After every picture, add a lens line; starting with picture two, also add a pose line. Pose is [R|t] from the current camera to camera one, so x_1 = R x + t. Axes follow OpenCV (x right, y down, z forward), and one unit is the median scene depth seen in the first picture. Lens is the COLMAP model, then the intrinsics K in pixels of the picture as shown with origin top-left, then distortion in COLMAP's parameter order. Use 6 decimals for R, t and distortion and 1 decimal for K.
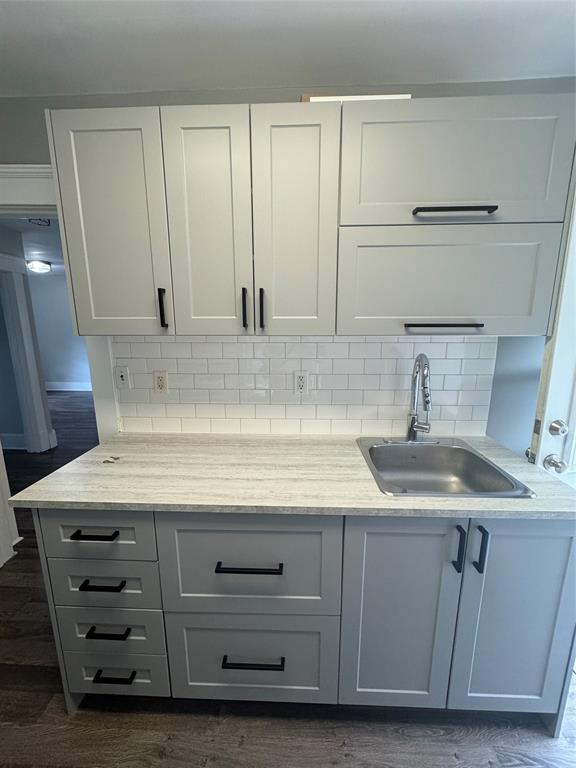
lens RADIAL K [[305.6, 0, 288.0], [0, 305.6, 384.0], [0, 0, 1]] dist [-0.001043, -0.000155]
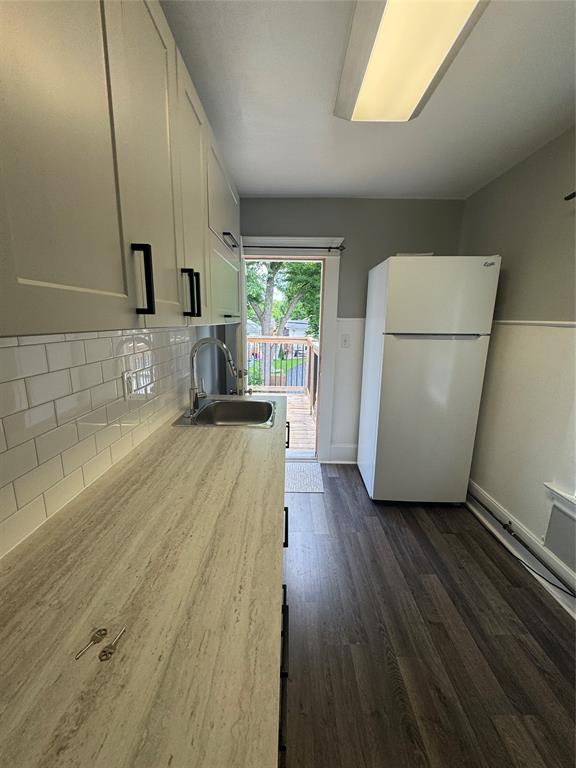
lens RADIAL K [[305.6, 0, 288.0], [0, 305.6, 384.0], [0, 0, 1]] dist [-0.001043, -0.000155]
pose [[-0.036092, -0.207664, 0.977534, -0.909459], [0.170962, 0.962468, 0.210776, -0.127126], [-0.984616, 0.174728, 0.000765, 0.693276]]
